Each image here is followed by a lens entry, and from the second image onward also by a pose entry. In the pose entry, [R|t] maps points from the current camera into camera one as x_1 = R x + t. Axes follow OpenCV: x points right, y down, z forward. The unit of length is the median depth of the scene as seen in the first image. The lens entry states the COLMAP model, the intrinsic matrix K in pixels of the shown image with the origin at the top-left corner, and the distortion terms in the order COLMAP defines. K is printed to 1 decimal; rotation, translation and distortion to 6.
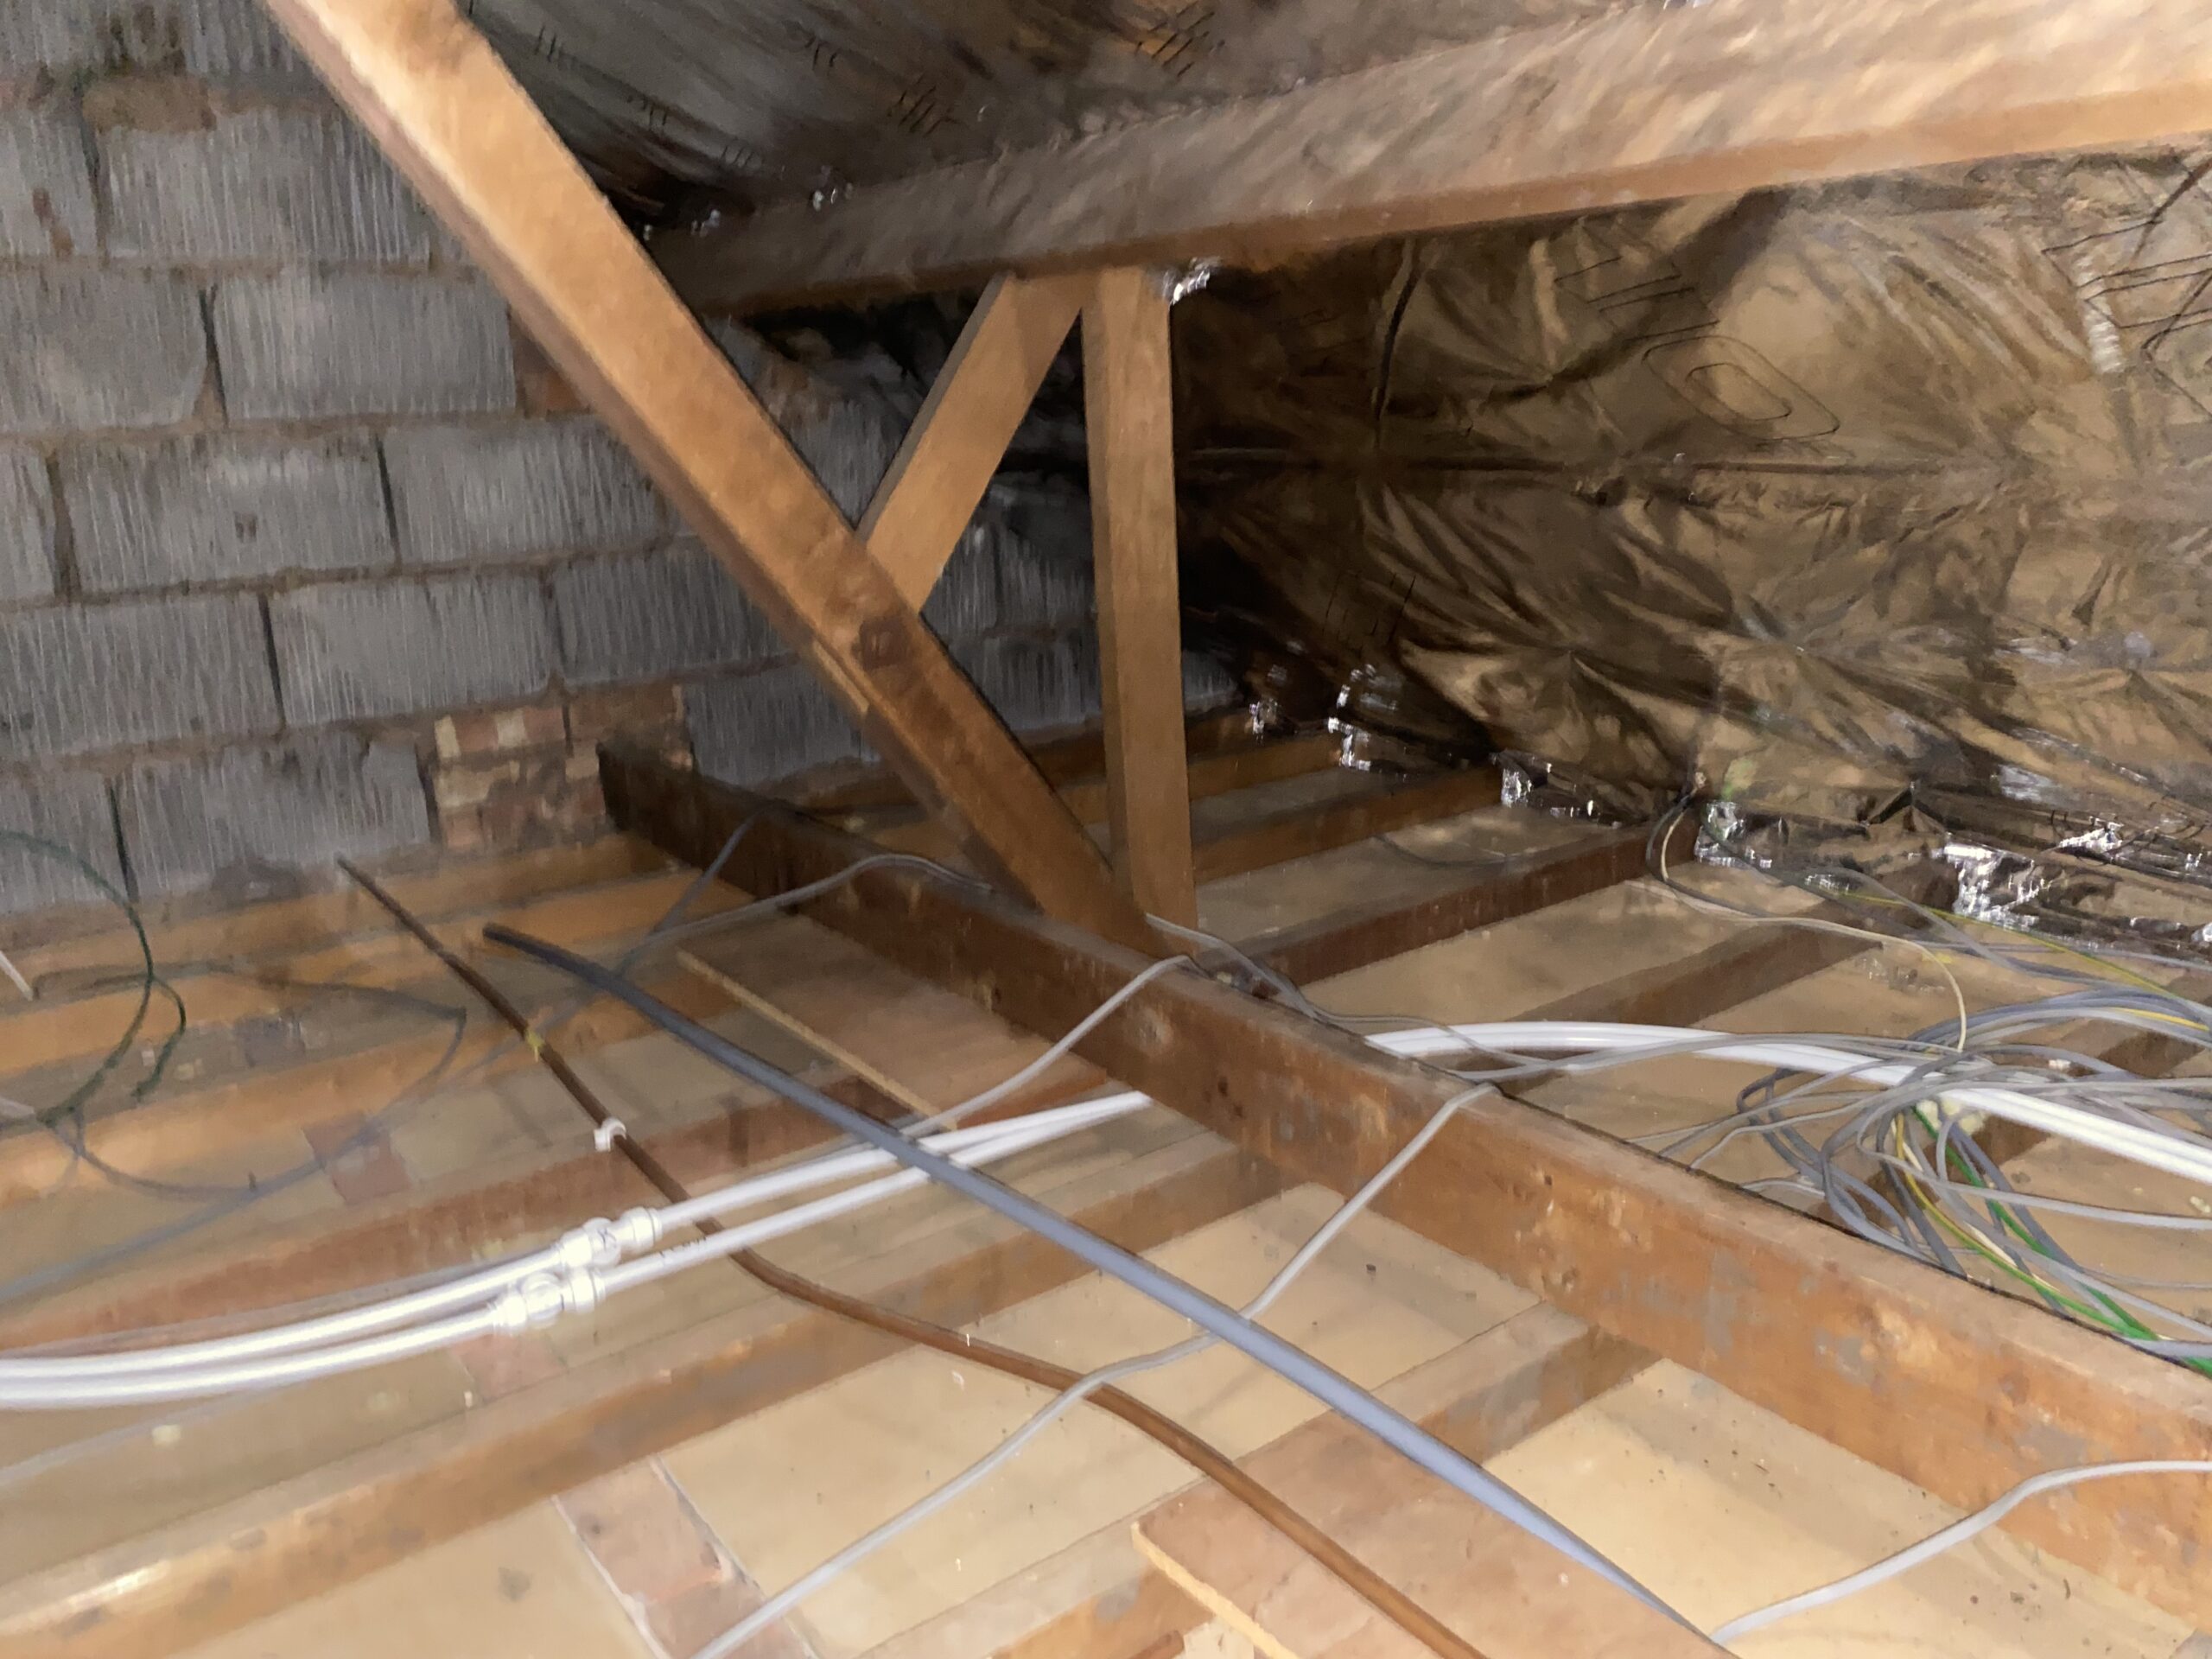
lens RADIAL K [[1706.7, 0, 1125.0], [0, 1706.7, 792.4], [0, 0, 1]] dist [0.023248, -0.025123]
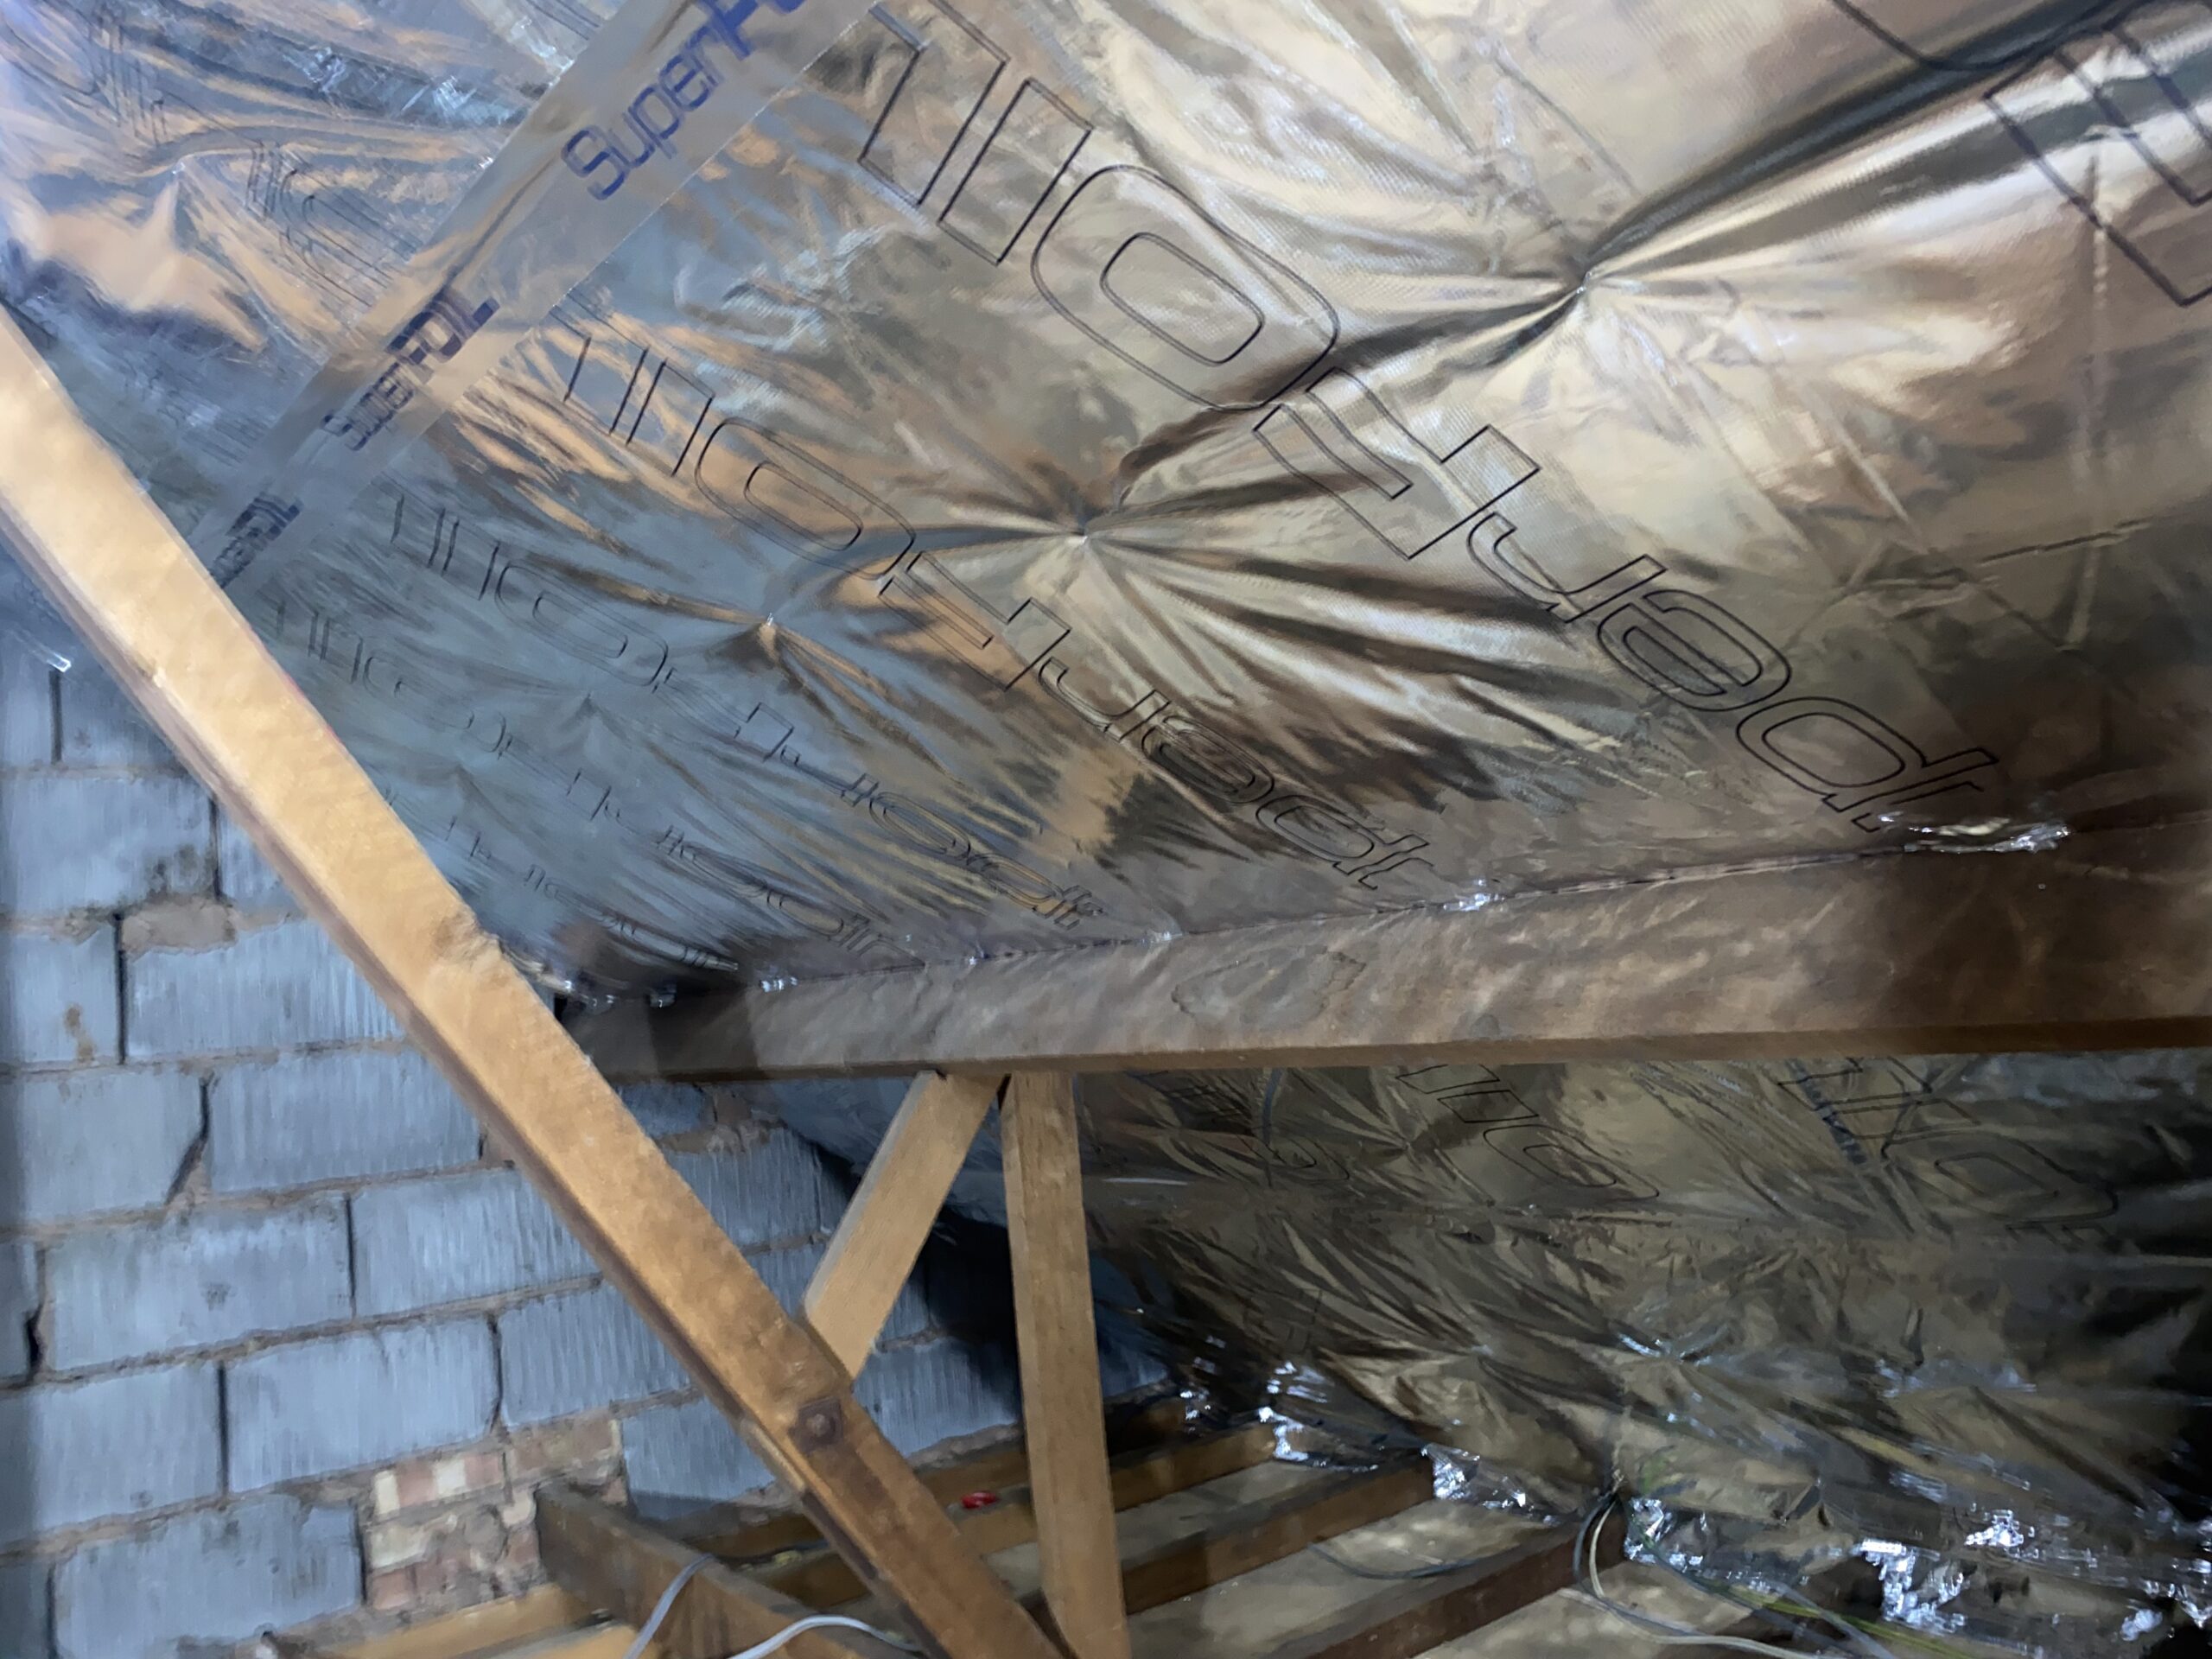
lens RADIAL K [[1706.7, 0, 1086.5], [0, 1706.7, 833.0], [0, 0, 1]] dist [0.023248, -0.025123]
pose [[0.998928, -0.040920, 0.021641, 0.012466], [0.045788, 0.942158, -0.332026, -0.047143], [-0.006803, 0.332661, 0.943022, -0.096306]]
